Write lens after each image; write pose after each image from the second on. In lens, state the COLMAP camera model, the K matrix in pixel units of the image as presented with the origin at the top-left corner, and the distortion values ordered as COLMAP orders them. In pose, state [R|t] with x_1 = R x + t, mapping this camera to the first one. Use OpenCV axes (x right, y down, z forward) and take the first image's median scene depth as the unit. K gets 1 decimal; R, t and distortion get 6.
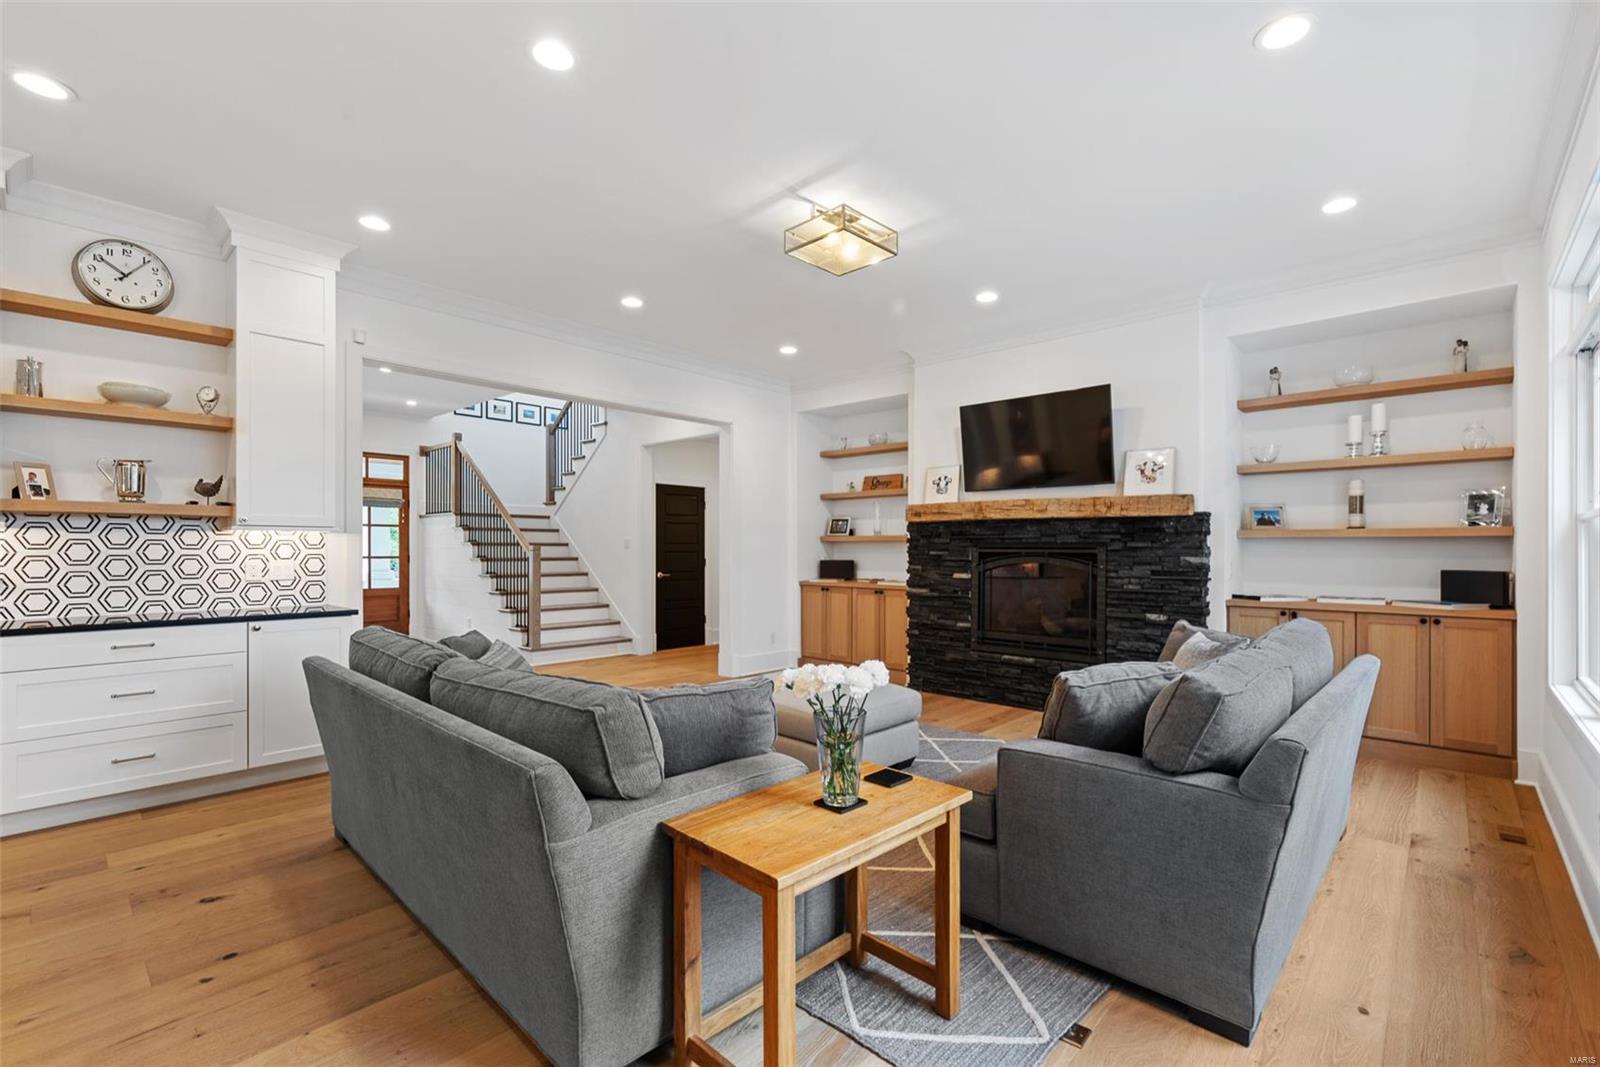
lens RADIAL K [[703.5, 0, 830.2], [0, 703.5, 551.5], [0, 0, 1]] dist [0.006280, -0.002302]
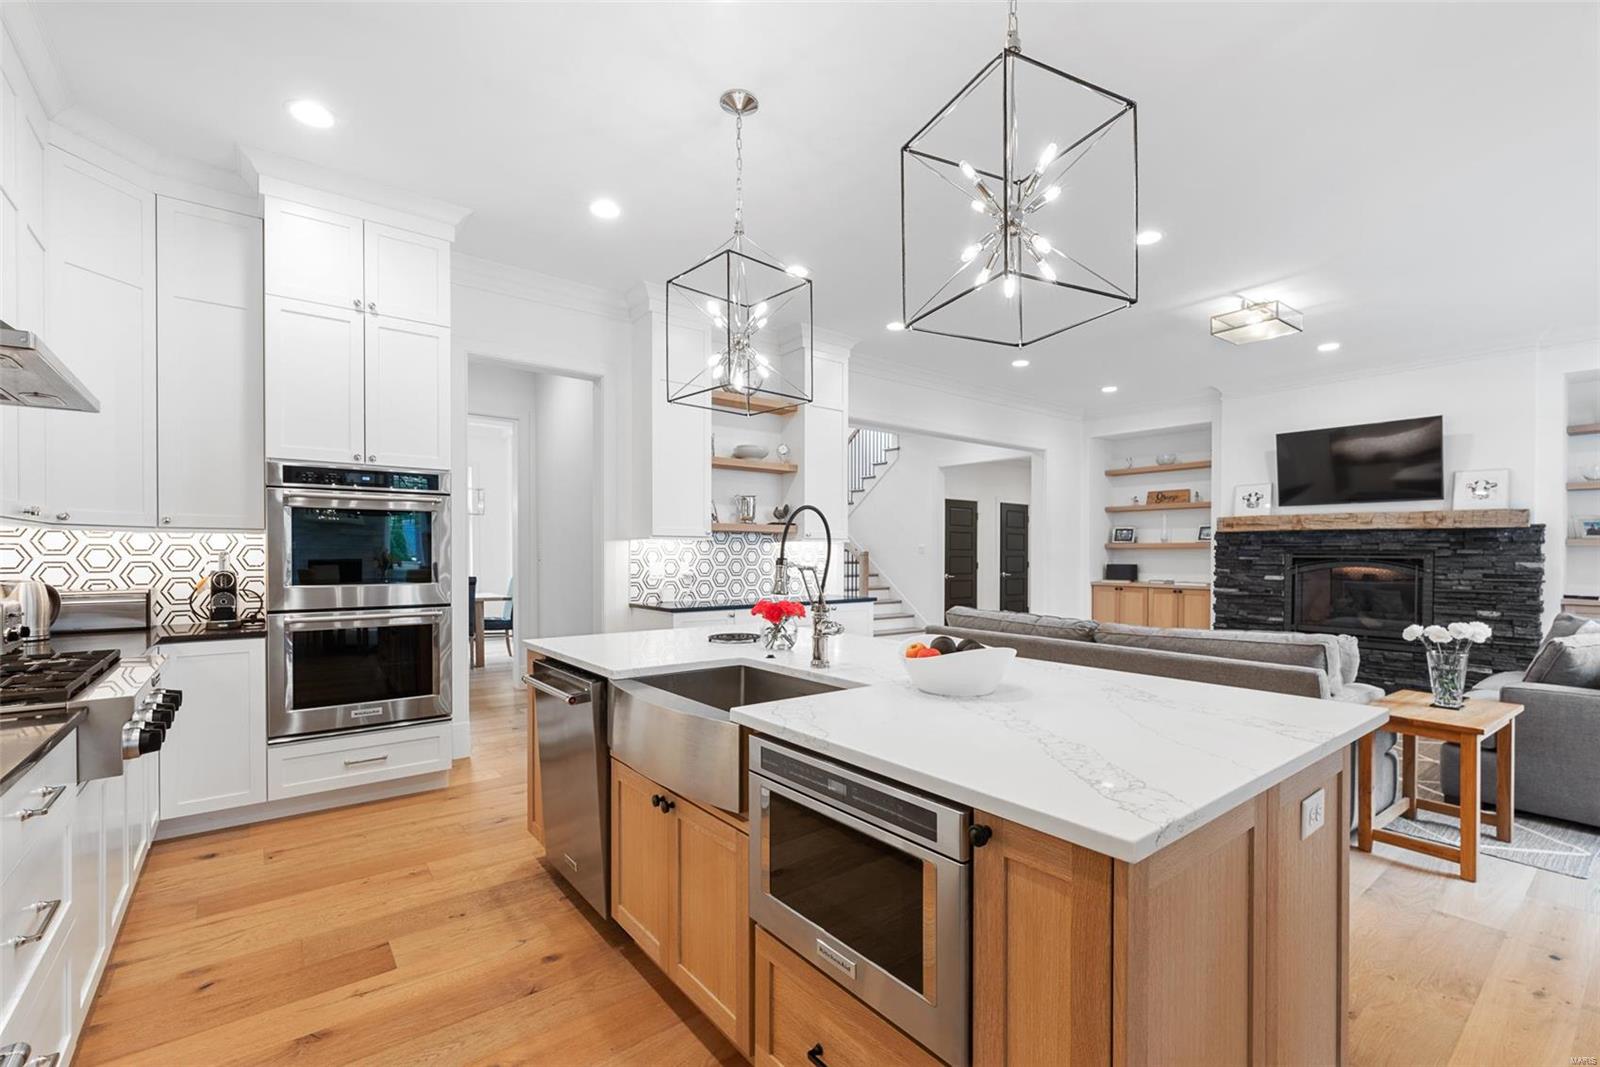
lens RADIAL K [[703.5, 0, 835.4], [0, 703.5, 551.6], [0, 0, 1]] dist [0.006280, -0.002302]
pose [[0.987467, 0.000572, -0.157826, -0.344821], [-0.001740, 0.999972, -0.007259, 0.000404], [0.157817, 0.007442, 0.987440, -0.266552]]
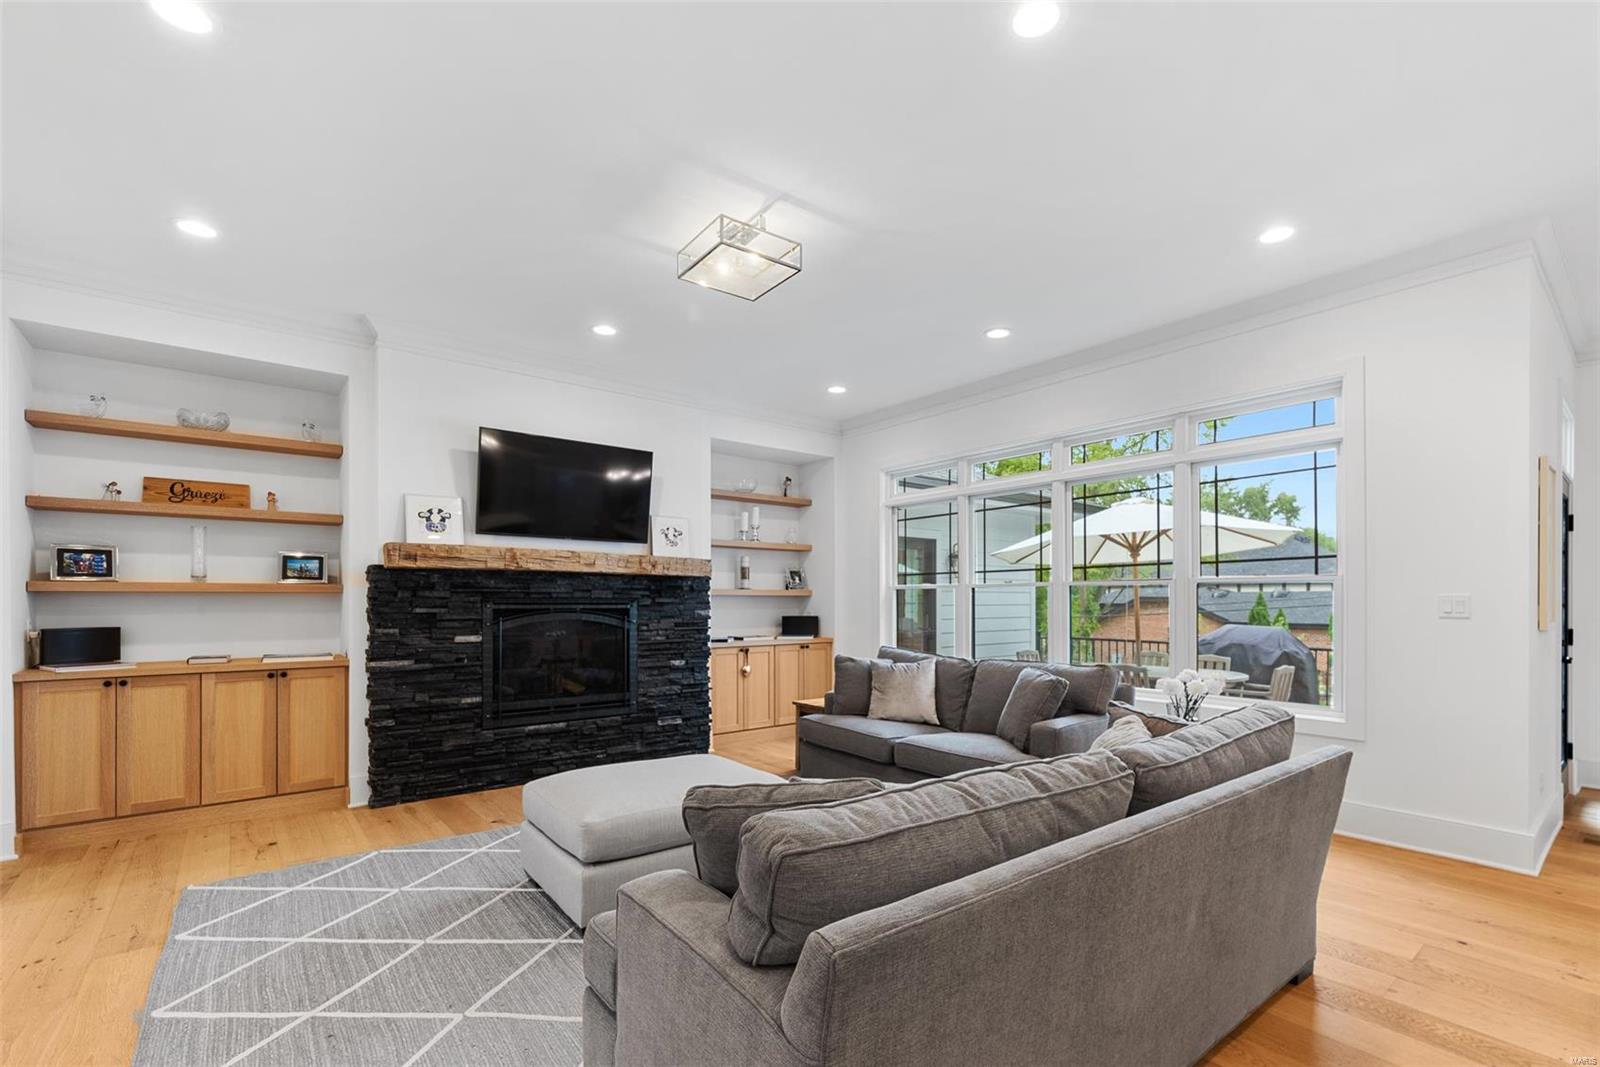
lens RADIAL K [[703.5, 0, 824.1], [0, 703.5, 605.8], [0, 0, 1]] dist [0.006280, -0.002302]
pose [[0.156584, -0.007101, 0.987639, -0.530658], [0.005400, 0.999965, 0.006334, -0.005333], [-0.987650, 0.004342, 0.156617, 0.476484]]
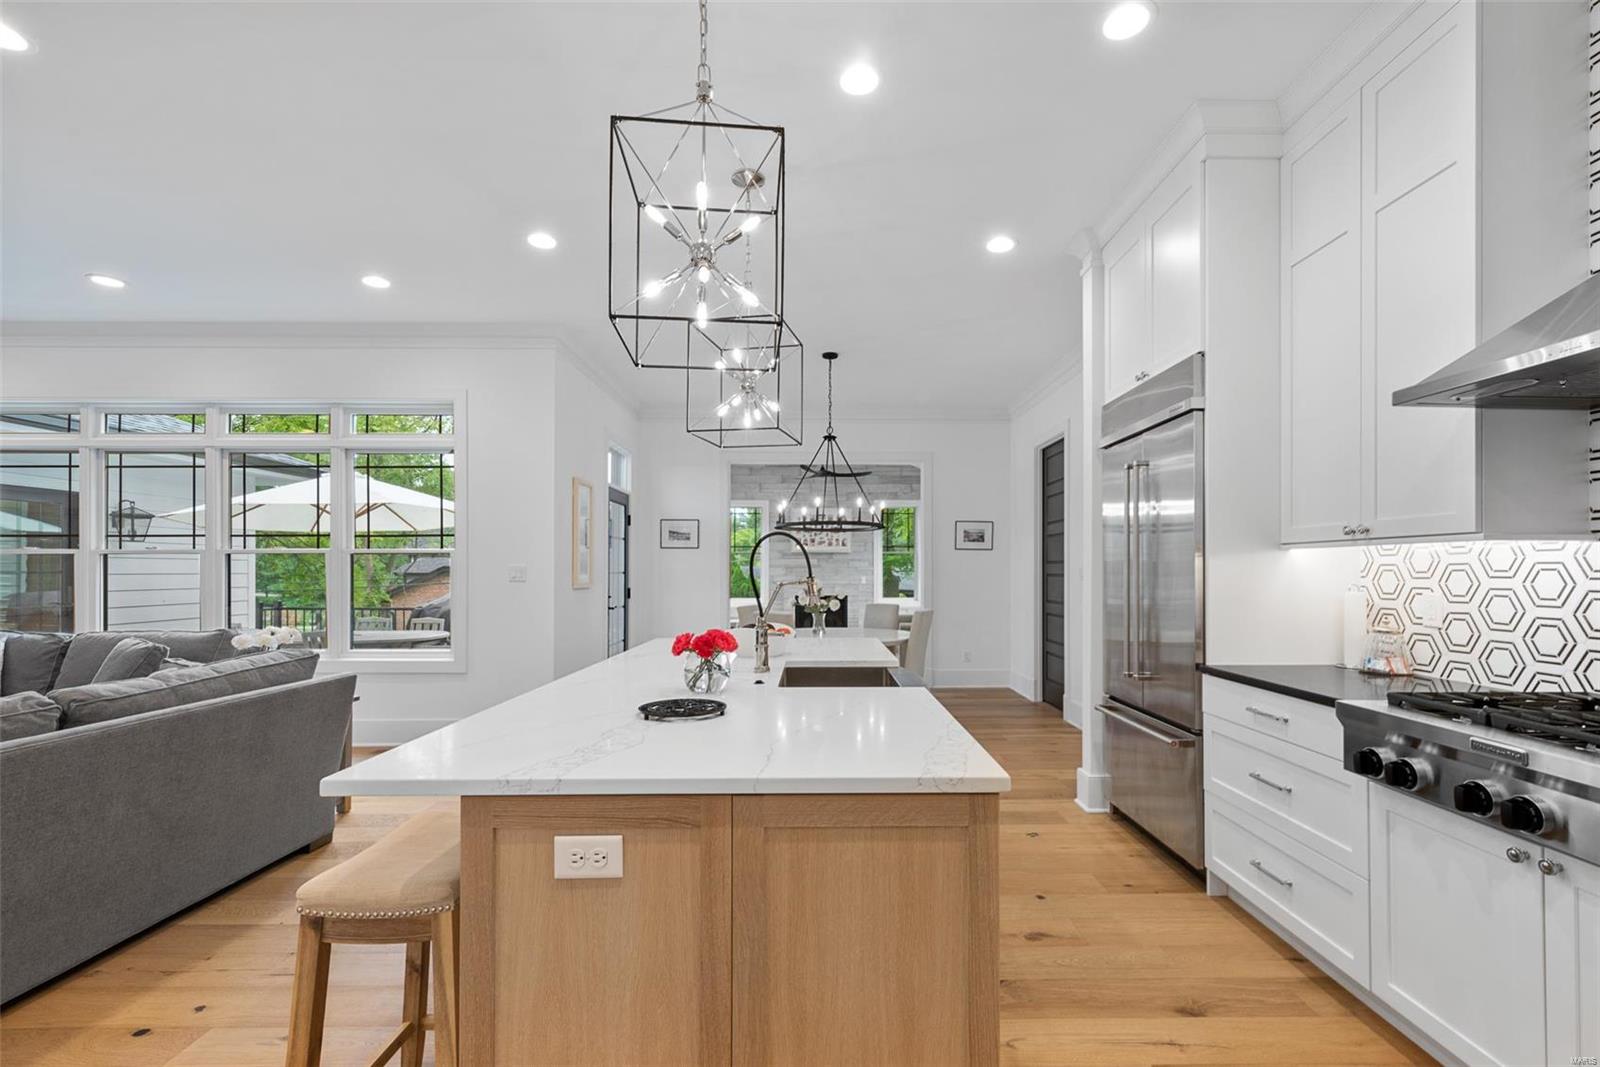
lens RADIAL K [[703.5, 0, 816.1], [0, 703.5, 564.7], [0, 0, 1]] dist [0.006280, -0.002302]
pose [[-0.665637, 0.005640, 0.746254, -0.746822], [0.001870, 0.999981, -0.005890, -0.003334], [-0.746273, -0.002525, -0.665635, 0.351457]]
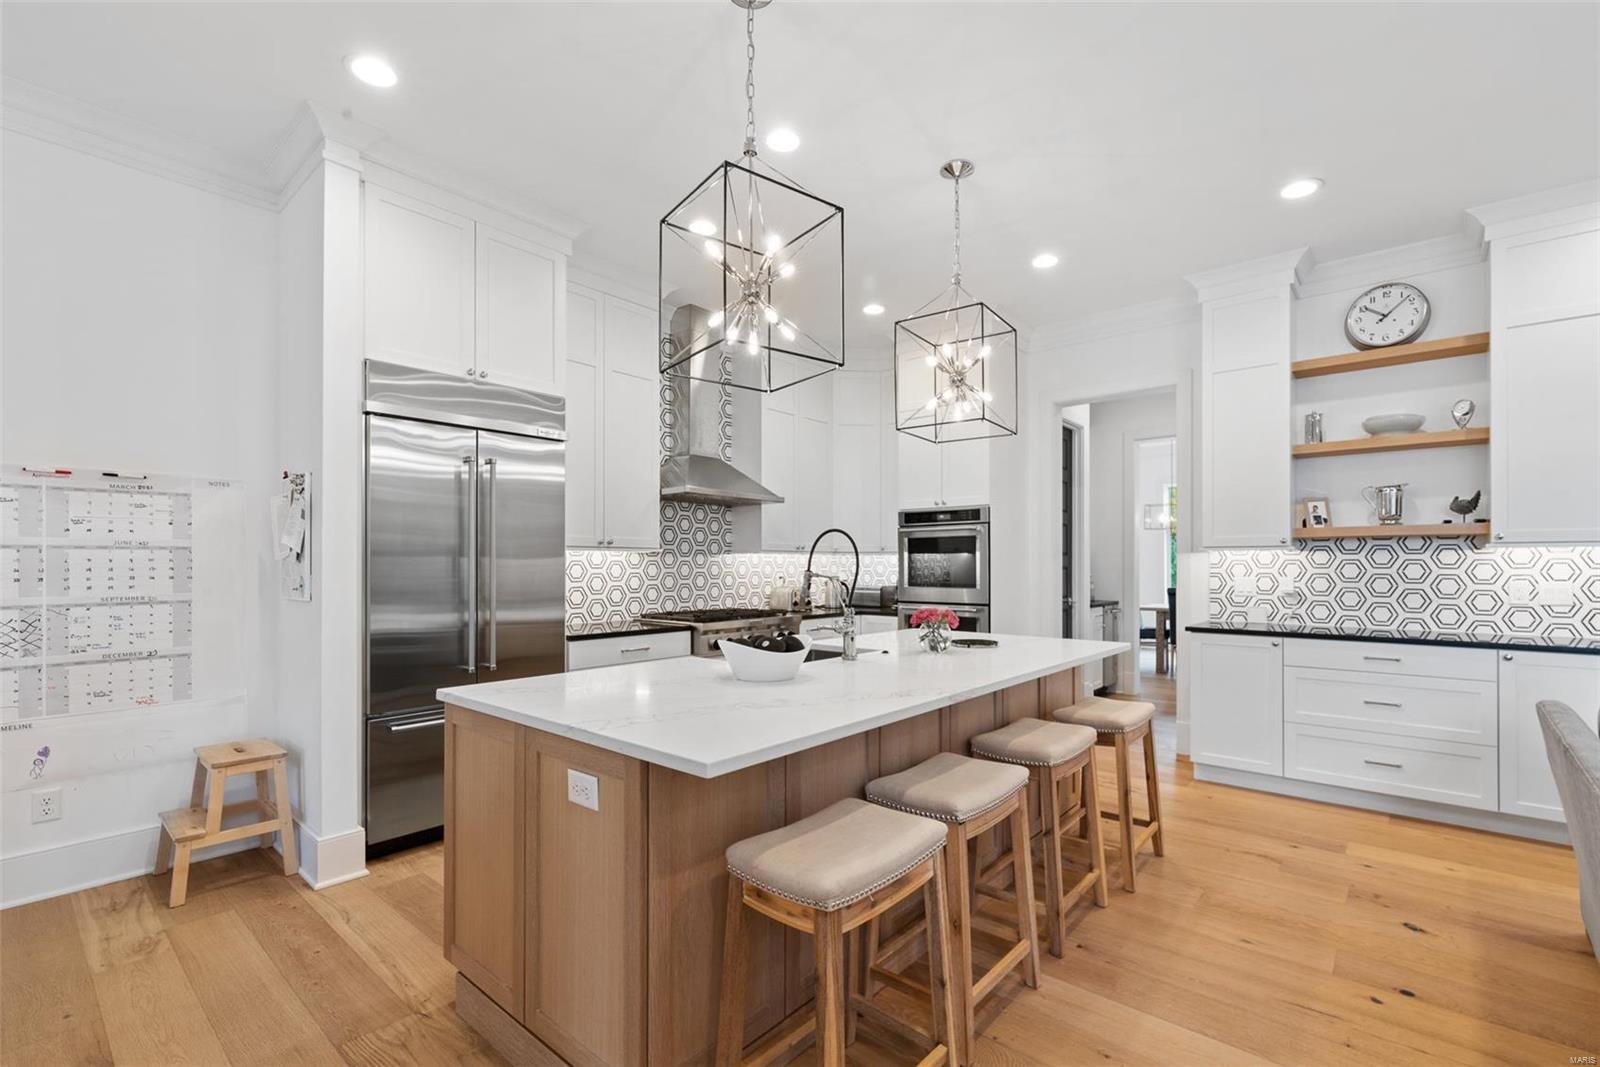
lens RADIAL K [[703.5, 0, 816.8], [0, 703.5, 558.3], [0, 0, 1]] dist [0.006280, -0.002302]
pose [[0.024630, -0.010501, -0.999641, 0.036193], [-0.004890, 0.999932, -0.010625, -0.001822], [0.999685, 0.005150, 0.024577, 0.061940]]
